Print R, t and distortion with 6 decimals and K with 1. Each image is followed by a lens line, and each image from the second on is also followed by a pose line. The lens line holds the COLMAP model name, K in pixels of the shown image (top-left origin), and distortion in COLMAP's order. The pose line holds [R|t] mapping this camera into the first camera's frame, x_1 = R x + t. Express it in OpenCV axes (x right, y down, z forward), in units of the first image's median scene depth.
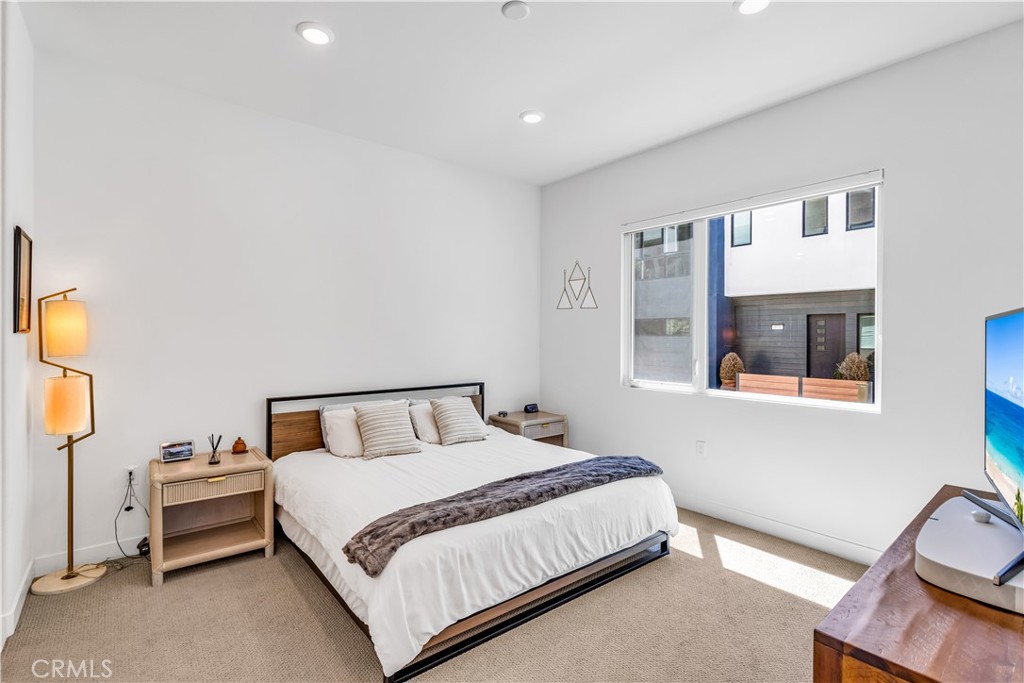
lens RADIAL K [[494.7, 0, 510.5], [0, 494.7, 329.2], [0, 0, 1]] dist [0.000404, 0.000493]
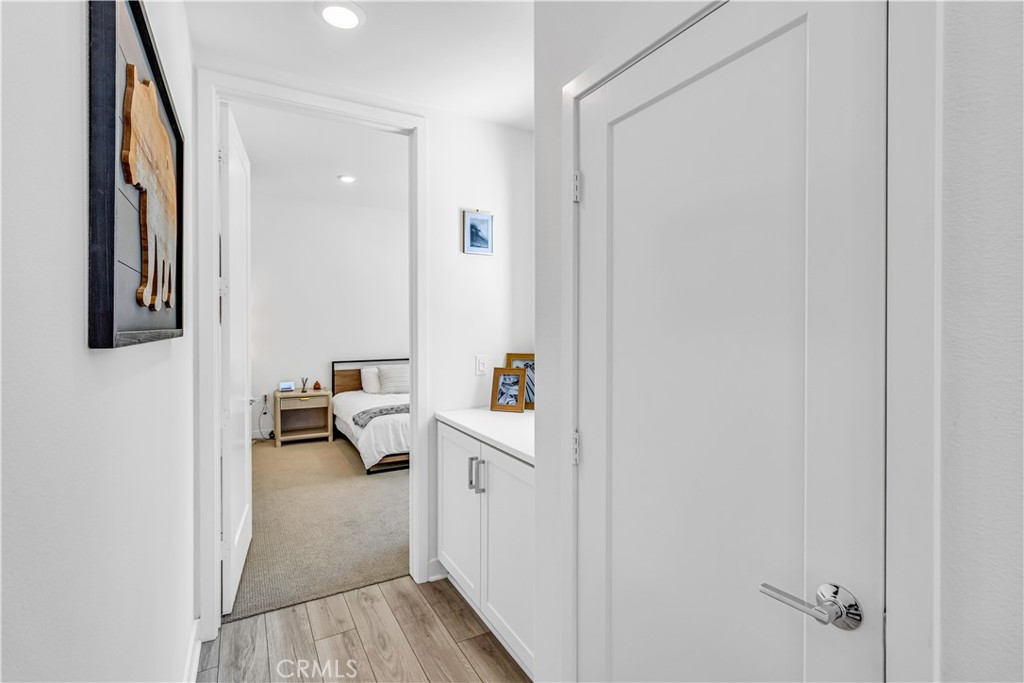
lens RADIAL K [[486.1, 0, 503.8], [0, 486.1, 314.4], [0, 0, 1]] dist [0.000518, 0.000099]
pose [[0.984666, -0.012478, -0.174004, 0.530738], [0.010801, 0.999886, -0.010577, -0.007734], [0.174116, 0.008535, 0.984688, -0.777778]]
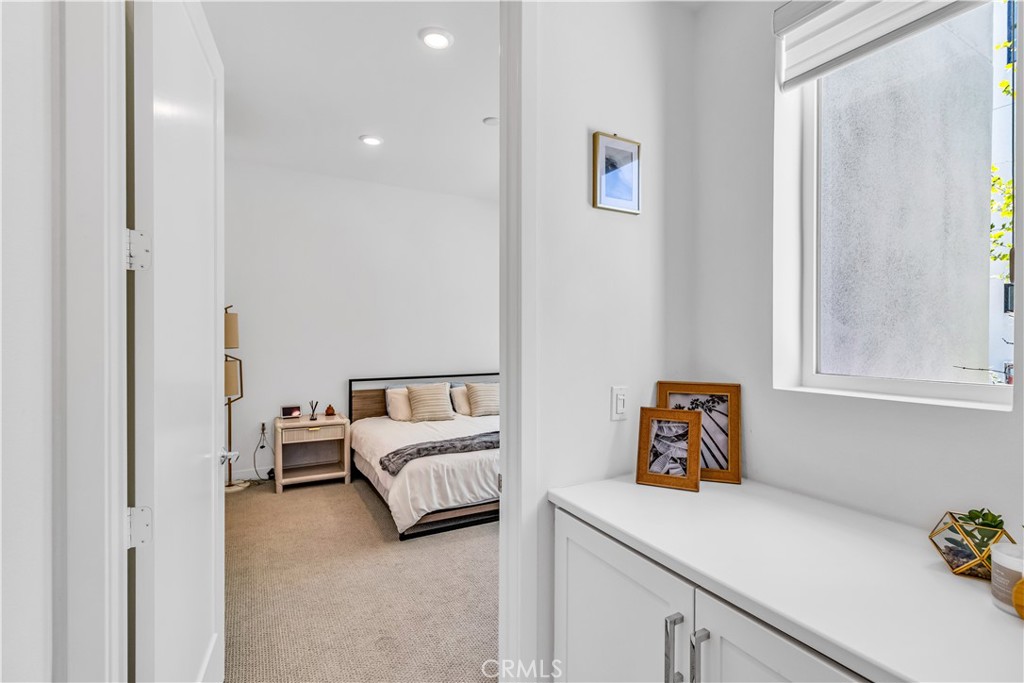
lens RADIAL K [[506.0, 0, 531.8], [0, 506.0, 326.8], [0, 0, 1]] dist [0.000969, 0.000128]
pose [[0.987323, -0.005308, -0.158635, 0.315794], [0.004804, 0.999982, -0.003558, -0.004644], [0.158651, 0.002751, 0.987331, -0.433098]]
